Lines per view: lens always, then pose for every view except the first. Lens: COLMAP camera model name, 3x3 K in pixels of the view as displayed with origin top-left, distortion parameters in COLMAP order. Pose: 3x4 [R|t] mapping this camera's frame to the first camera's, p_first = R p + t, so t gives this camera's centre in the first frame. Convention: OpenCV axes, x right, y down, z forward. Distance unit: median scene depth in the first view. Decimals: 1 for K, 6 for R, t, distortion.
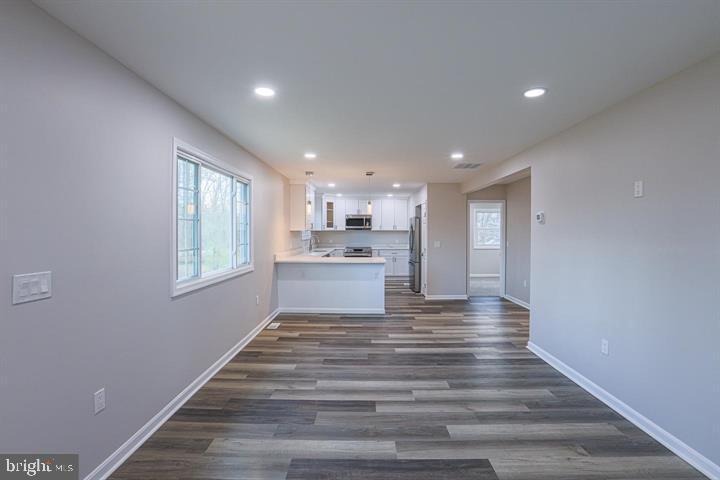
lens RADIAL K [[334.6, 0, 358.5], [0, 334.6, 237.9], [0, 0, 1]] dist [-0.054215, 0.017259]
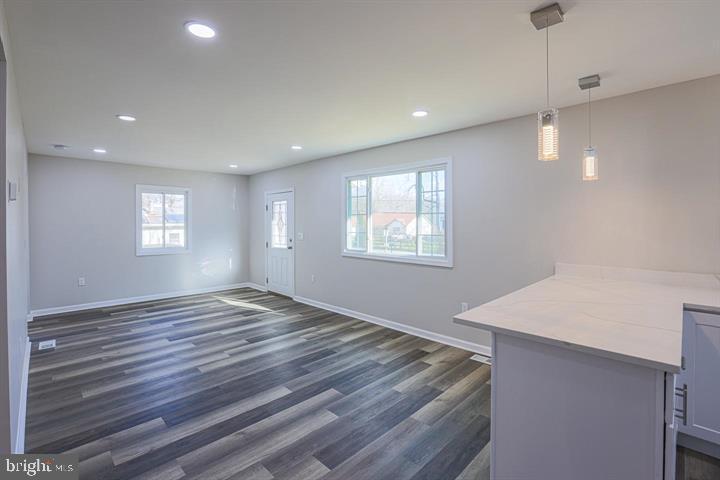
lens RADIAL K [[334.6, 0, 357.9], [0, 334.6, 218.8], [0, 0, 1]] dist [-0.054215, 0.017259]
pose [[-0.699062, -0.005589, -0.715039, 0.360307], [-0.012781, 0.999907, 0.004680, -0.021260], [0.714946, 0.012411, -0.699069, 1.125279]]
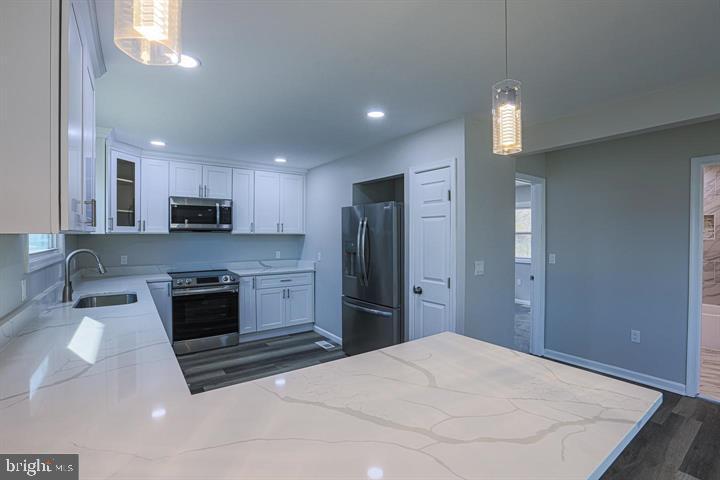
lens RADIAL K [[334.6, 0, 363.5], [0, 334.6, 238.7], [0, 0, 1]] dist [-0.054215, 0.017259]
pose [[0.800333, -0.005303, 0.599533, -0.161862], [0.010588, 0.999930, -0.005289, -0.020180], [-0.599463, 0.010580, 0.800333, 0.939147]]
